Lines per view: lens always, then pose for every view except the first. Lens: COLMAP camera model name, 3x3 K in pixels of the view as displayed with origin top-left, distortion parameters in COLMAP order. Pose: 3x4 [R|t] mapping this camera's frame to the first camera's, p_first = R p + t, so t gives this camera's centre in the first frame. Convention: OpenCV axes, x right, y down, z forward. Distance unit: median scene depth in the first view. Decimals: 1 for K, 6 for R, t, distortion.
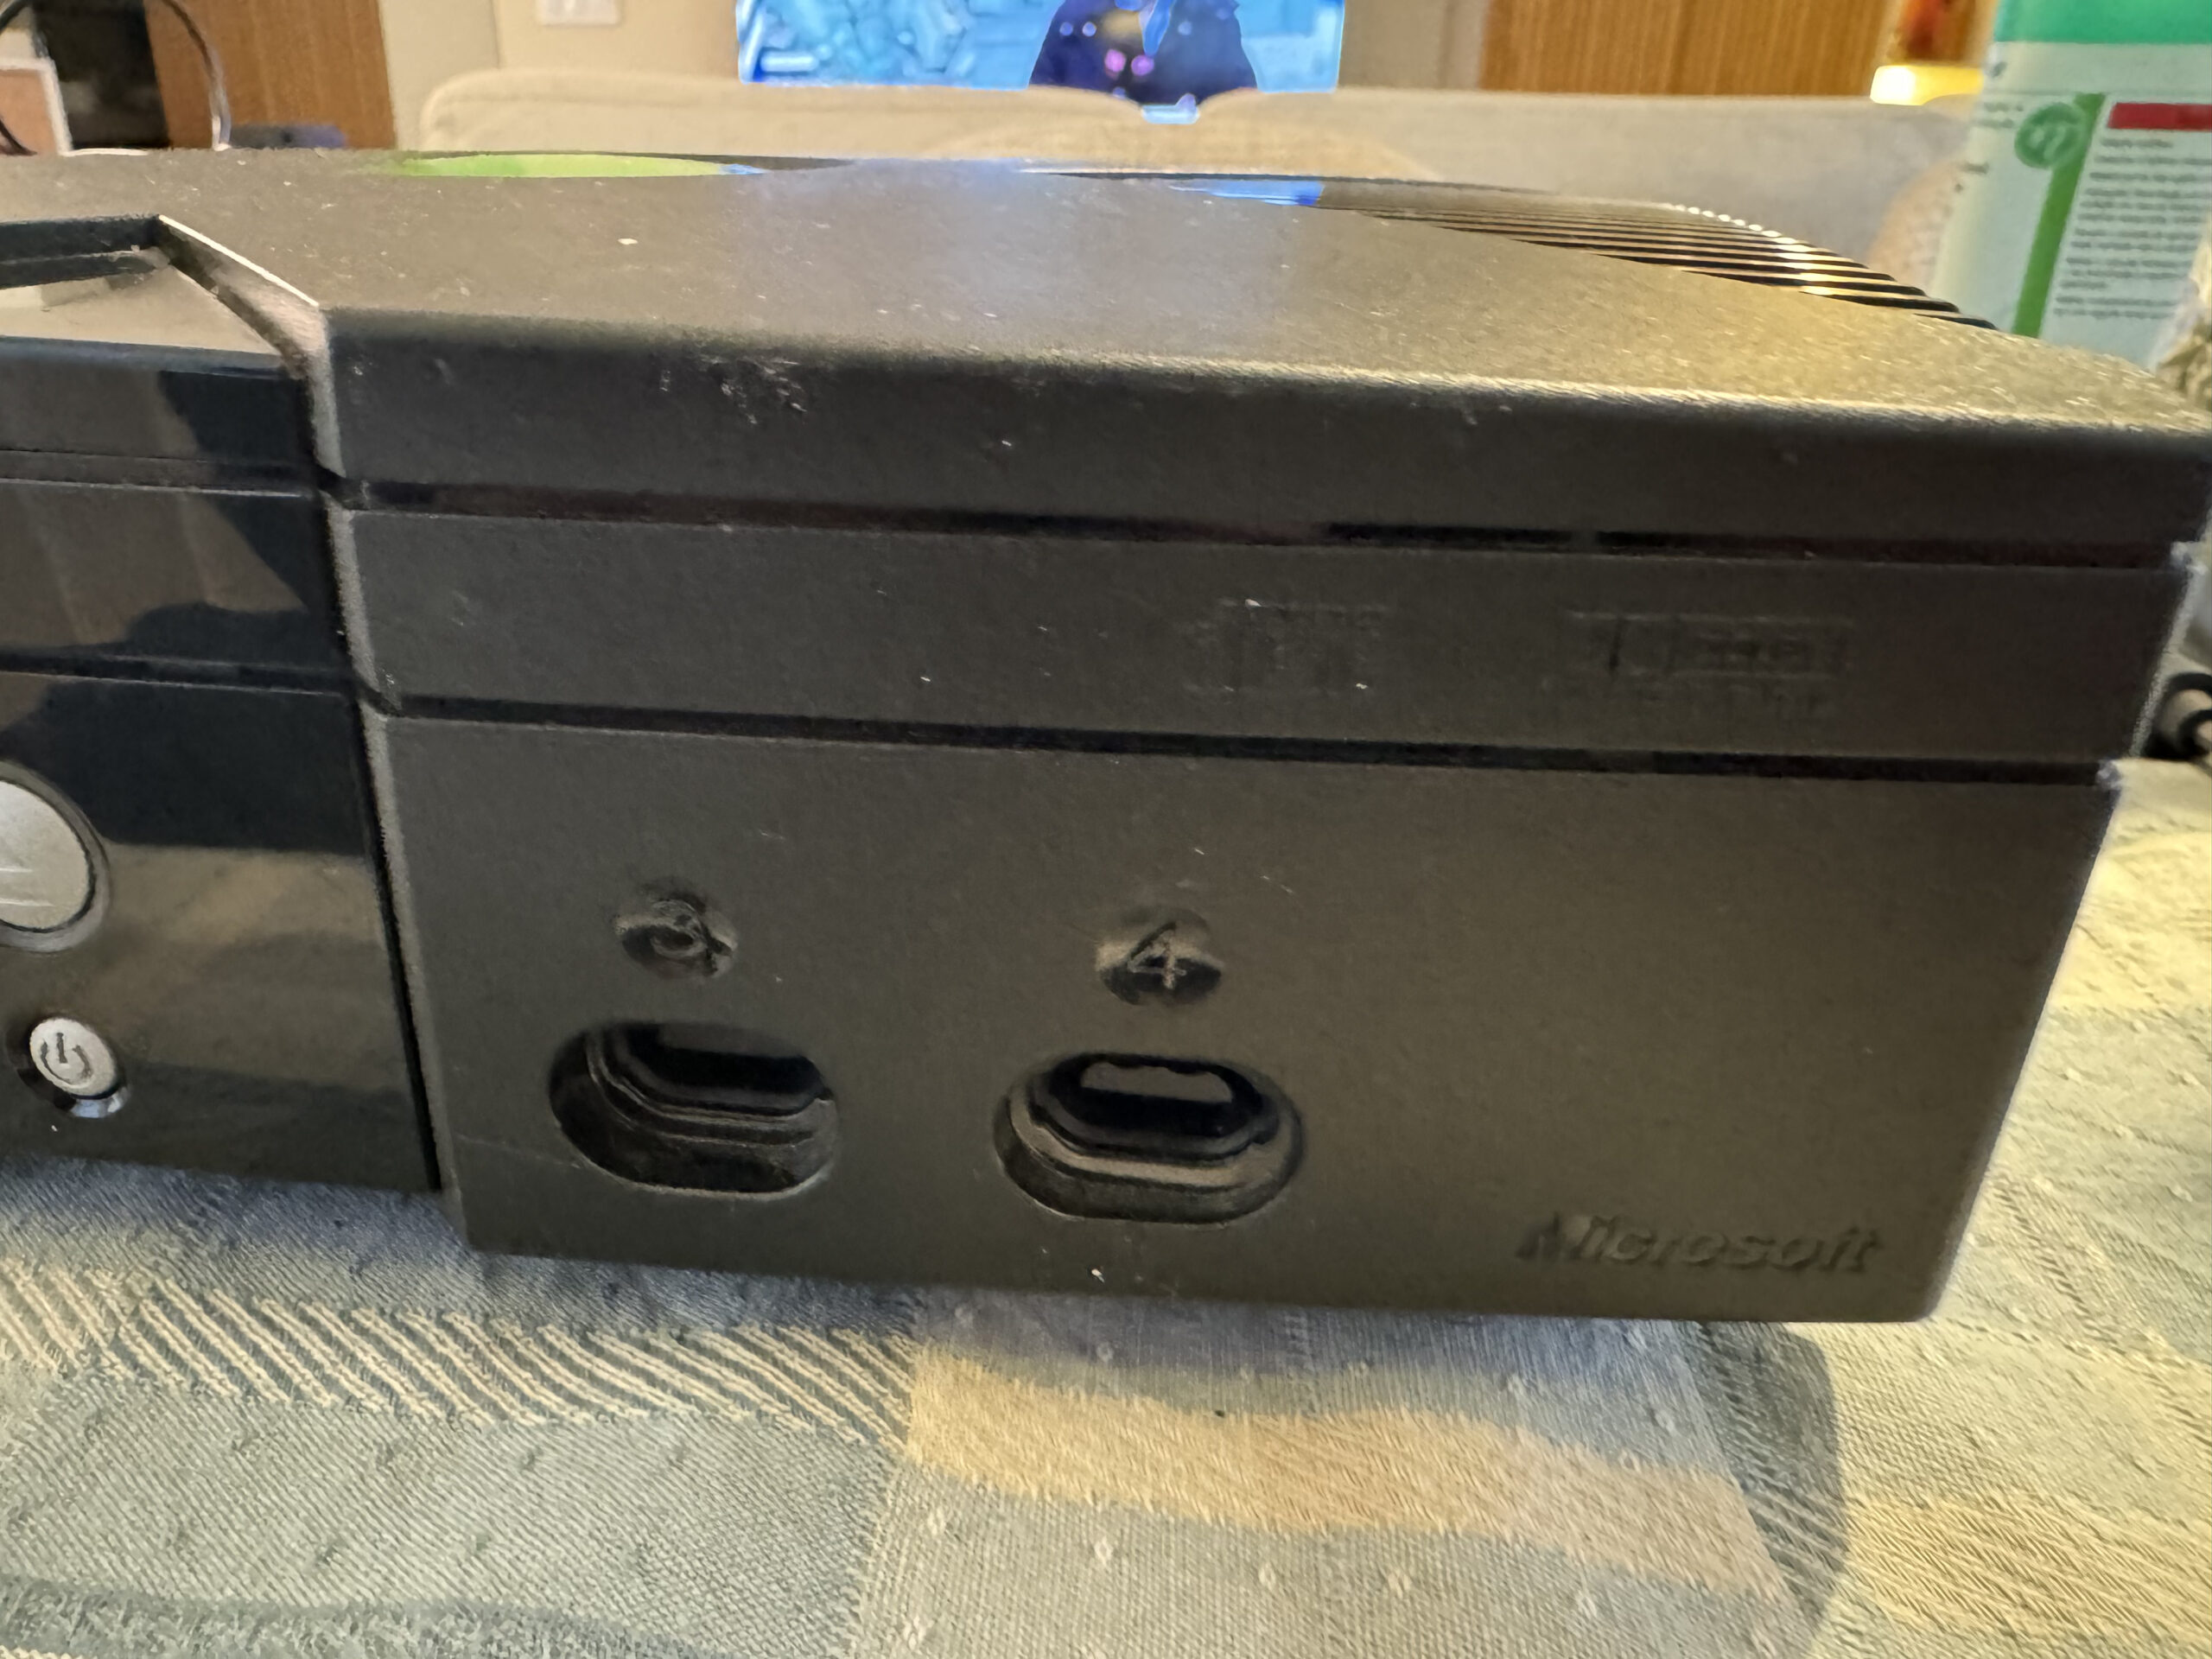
lens RADIAL K [[1515.5, 0, 1106.0], [0, 1515.5, 829.5], [0, 0, 1]] dist [-0.012783, -0.002539]
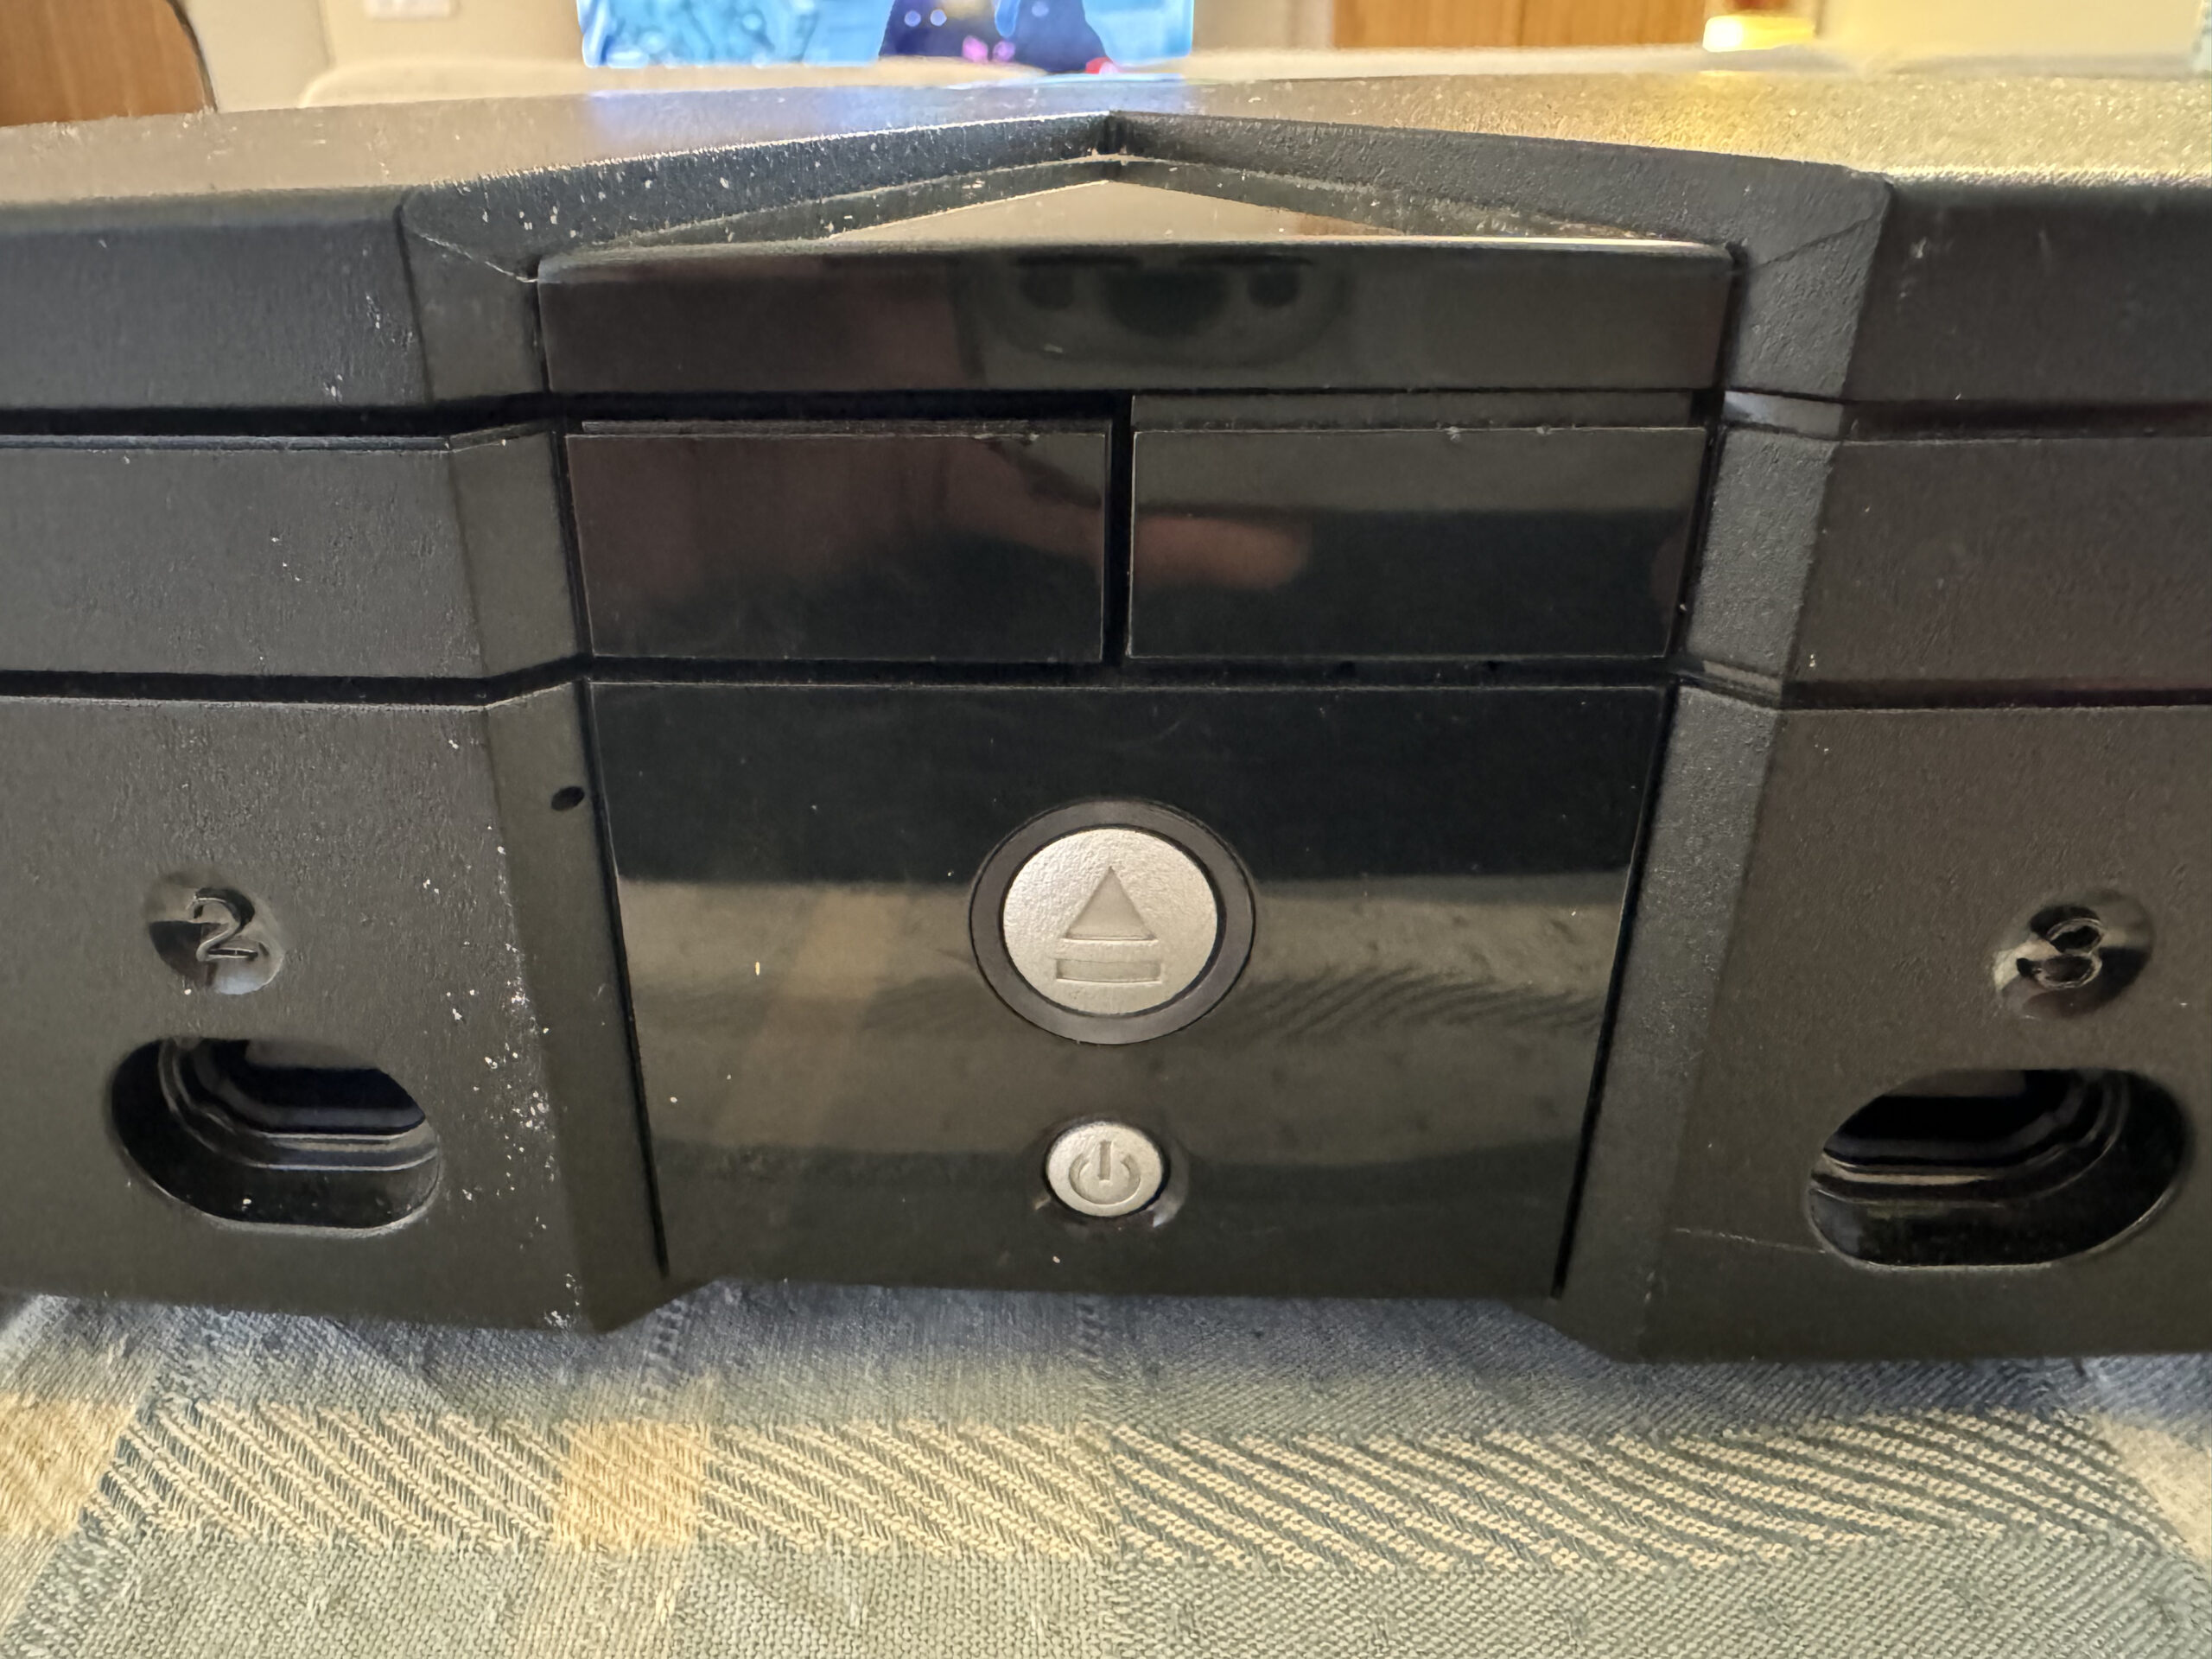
lens RADIAL K [[1534.3, 0, 1106.0], [0, 1534.3, 829.5], [0, 0, 1]] dist [0.006930, 0.005794]
pose [[0.995496, -0.070420, 0.063466, -0.648906], [0.070075, 0.997512, 0.007657, -0.031225], [-0.063848, -0.003176, 0.997955, 0.164973]]
